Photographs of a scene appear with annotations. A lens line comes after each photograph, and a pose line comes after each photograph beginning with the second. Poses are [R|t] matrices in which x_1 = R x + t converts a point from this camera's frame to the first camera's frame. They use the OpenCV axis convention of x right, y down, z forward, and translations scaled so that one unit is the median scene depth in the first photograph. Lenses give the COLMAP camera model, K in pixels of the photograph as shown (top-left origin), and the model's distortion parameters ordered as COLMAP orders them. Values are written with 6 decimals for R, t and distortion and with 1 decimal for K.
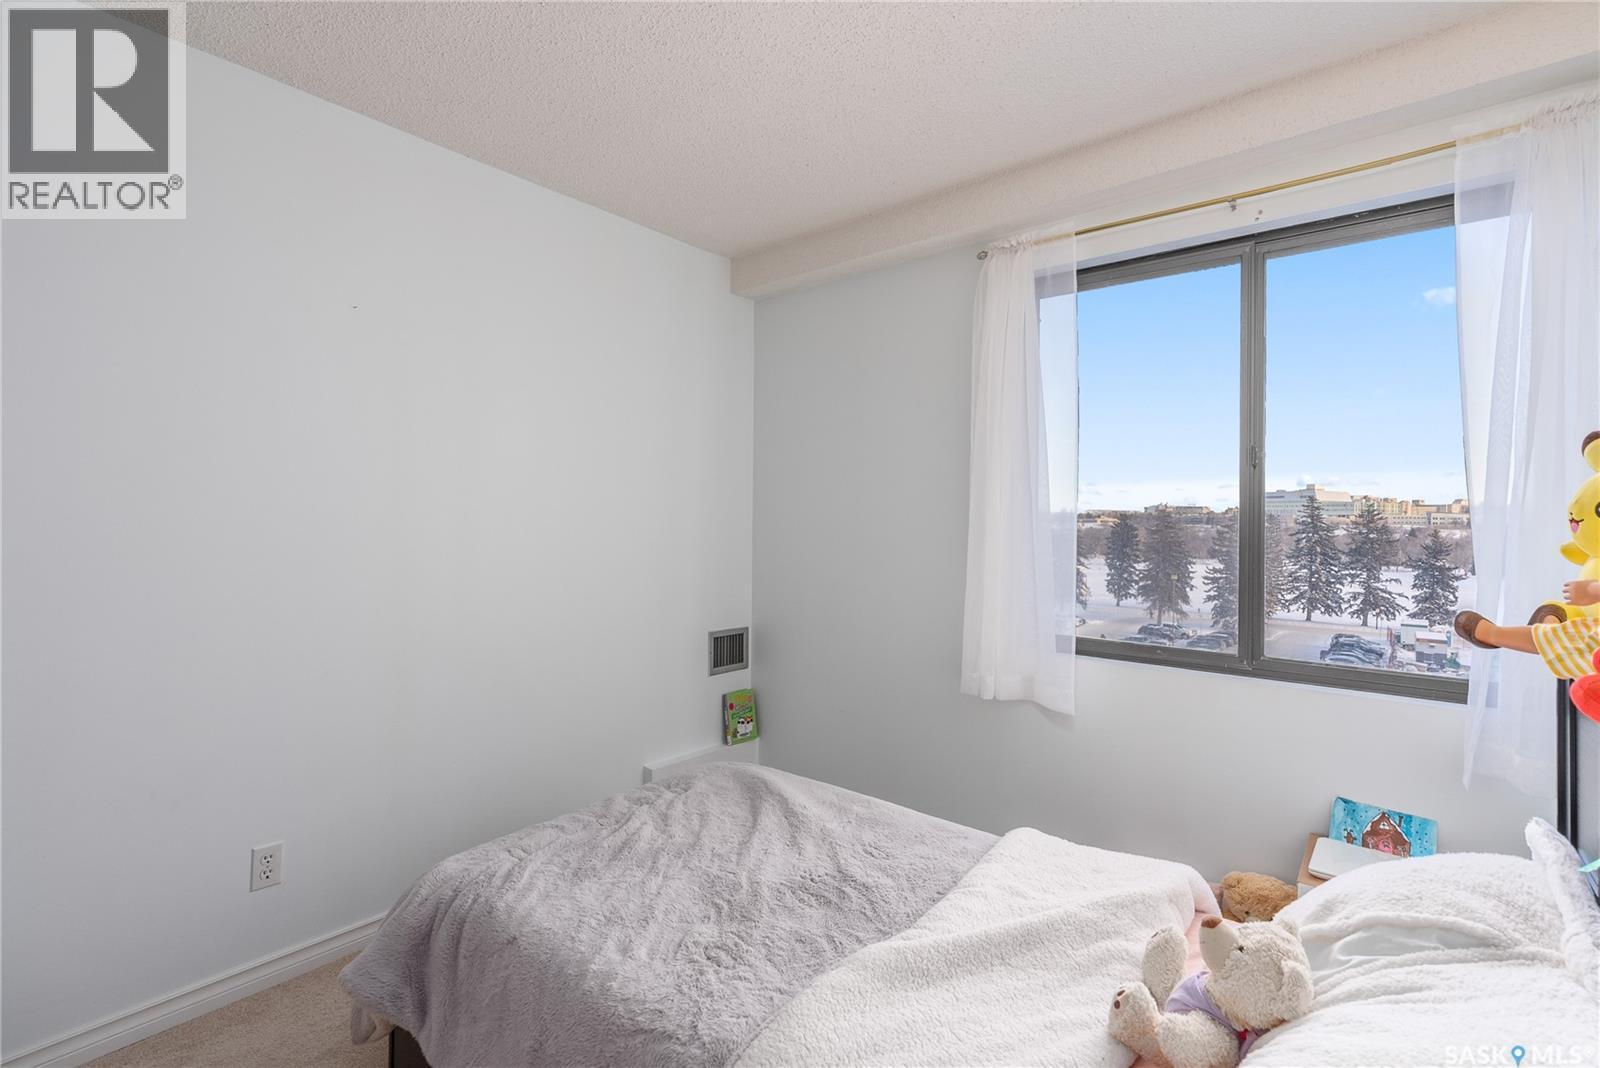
lens RADIAL K [[730.0, 0, 806.0], [0, 730.0, 526.5], [0, 0, 1]] dist [-0.011457, 0.000154]
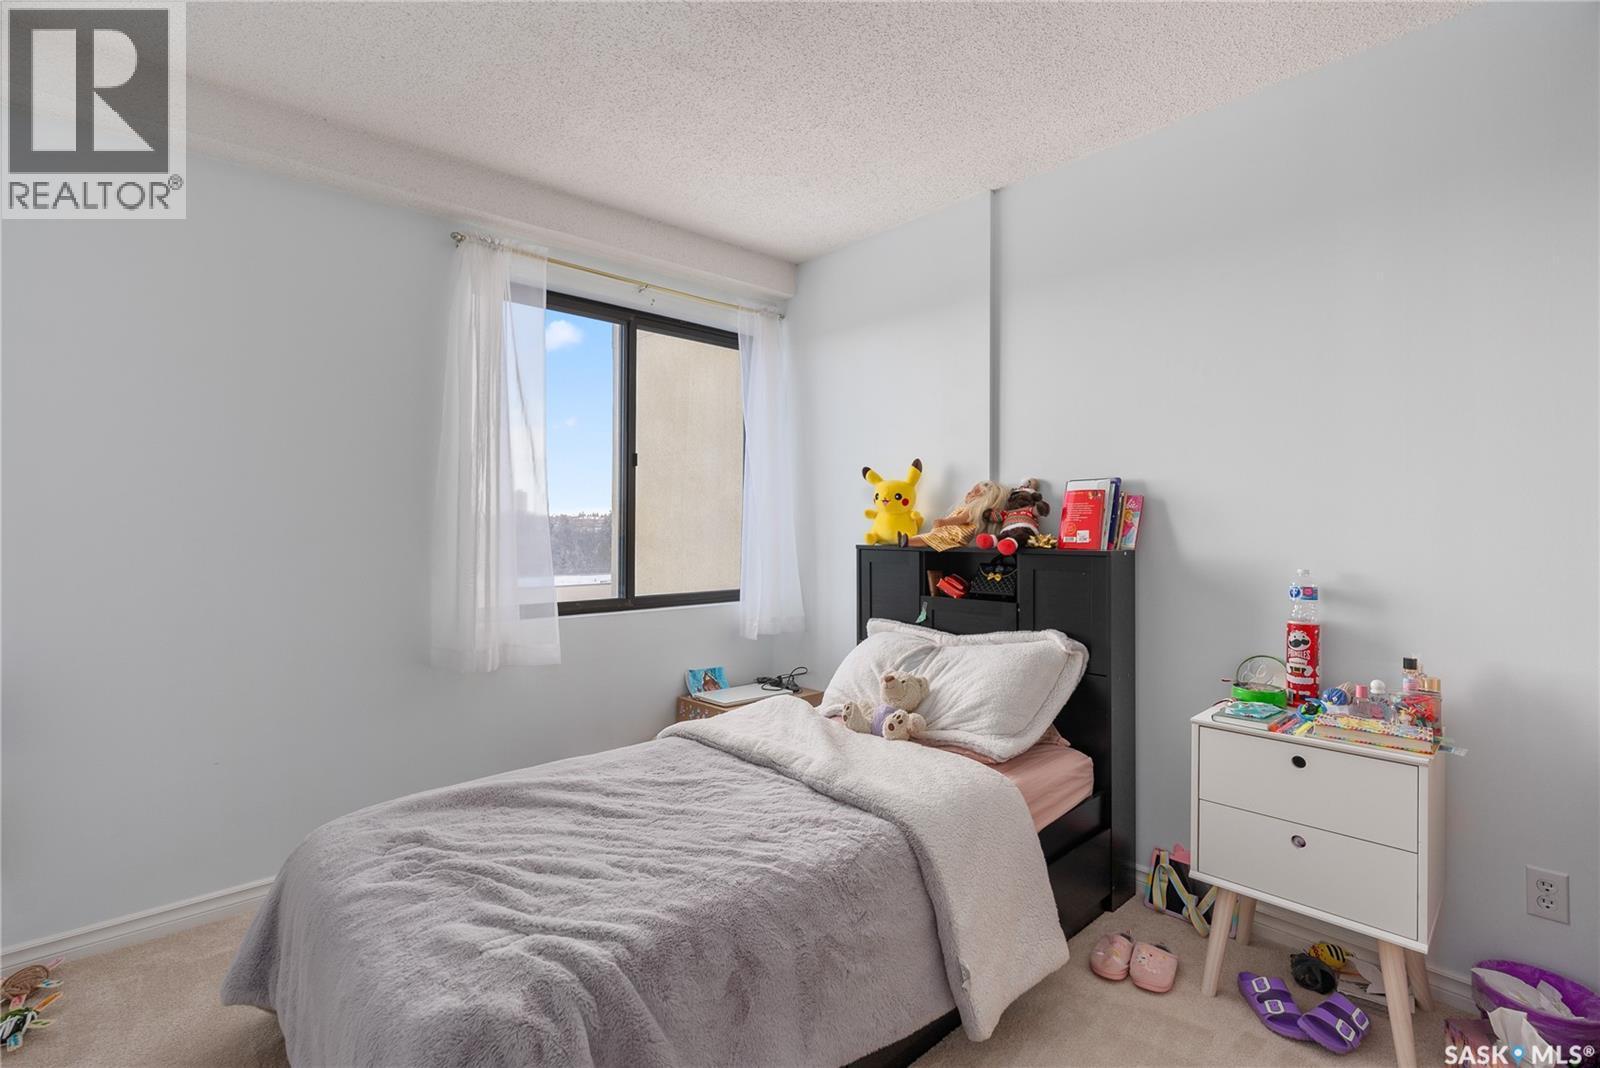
lens RADIAL K [[730.0, 0, 805.3], [0, 730.0, 525.3], [0, 0, 1]] dist [-0.011457, 0.000154]
pose [[0.137143, -0.010233, 0.990498, -0.807365], [0.003867, 0.999945, 0.009795, 0.022550], [-0.990544, 0.002487, 0.137175, 0.454204]]
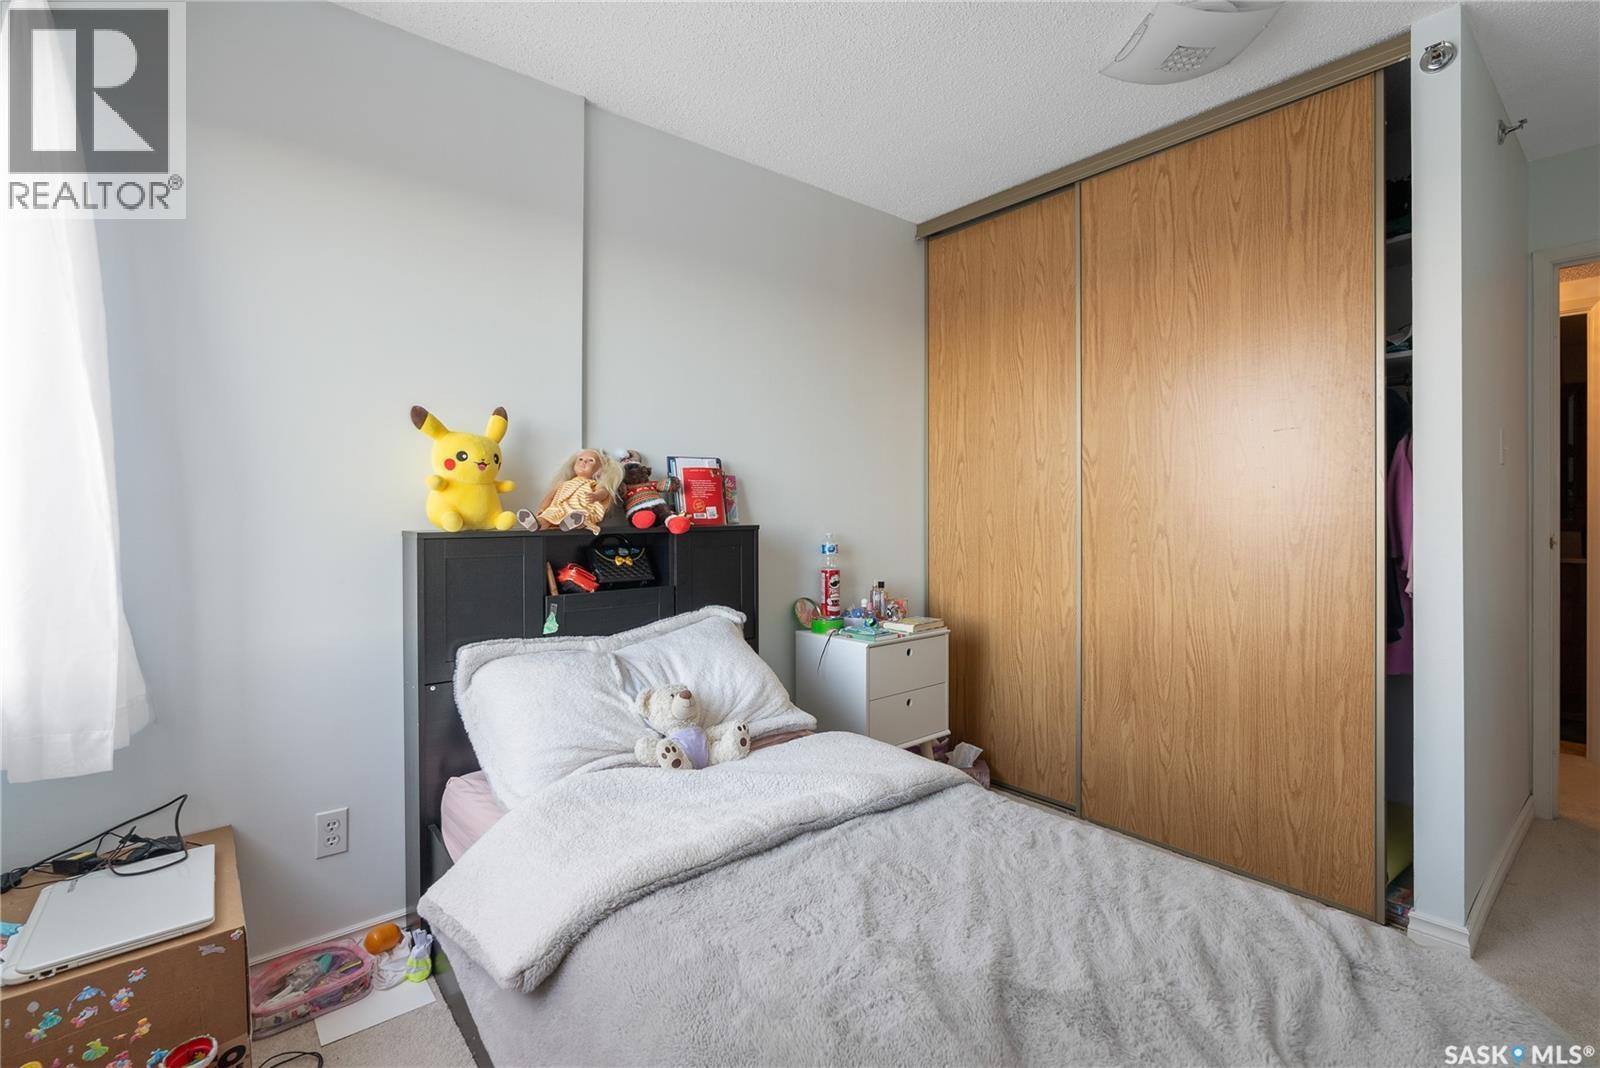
lens RADIAL K [[730.0, 0, 797.5], [0, 730.0, 510.0], [0, 0, 1]] dist [-0.011457, 0.000154]
pose [[-0.979049, -0.007475, 0.203488, -0.028407], [-0.005396, 0.999927, 0.010768, 0.034631], [-0.203554, 0.009445, -0.979018, 1.280328]]
